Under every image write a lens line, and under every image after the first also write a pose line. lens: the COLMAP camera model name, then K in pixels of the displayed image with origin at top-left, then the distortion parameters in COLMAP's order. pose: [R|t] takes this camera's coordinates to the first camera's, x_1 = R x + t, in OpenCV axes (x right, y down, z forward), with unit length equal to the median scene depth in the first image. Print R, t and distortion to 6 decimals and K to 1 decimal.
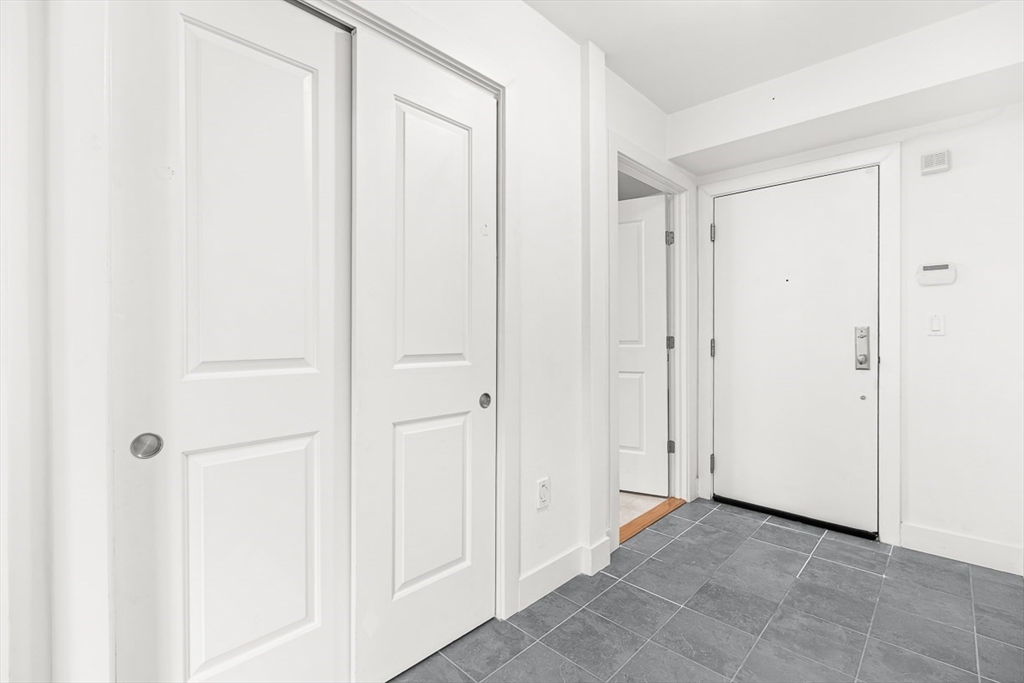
lens RADIAL K [[455.9, 0, 513.8], [0, 455.9, 336.1], [0, 0, 1]] dist [-0.002166, 0.000239]
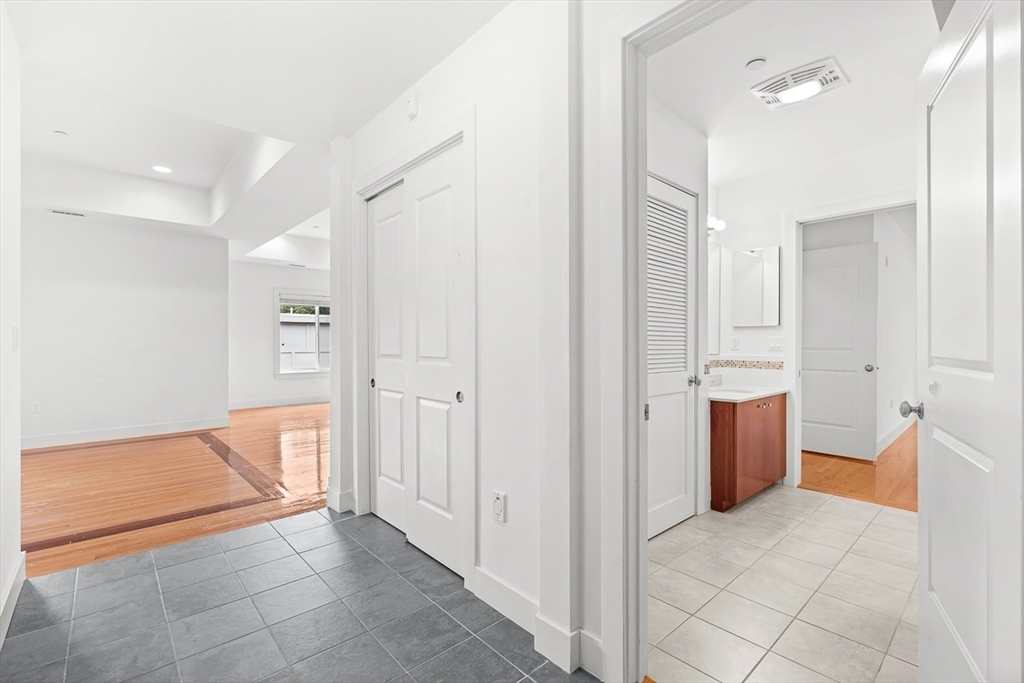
lens RADIAL K [[455.9, 0, 514.4], [0, 455.9, 344.8], [0, 0, 1]] dist [-0.002166, 0.000239]
pose [[-0.067211, 0.010871, -0.997680, 1.175231], [0.001173, 0.999941, 0.010817, -0.013679], [0.997738, -0.000443, -0.067220, 1.249714]]
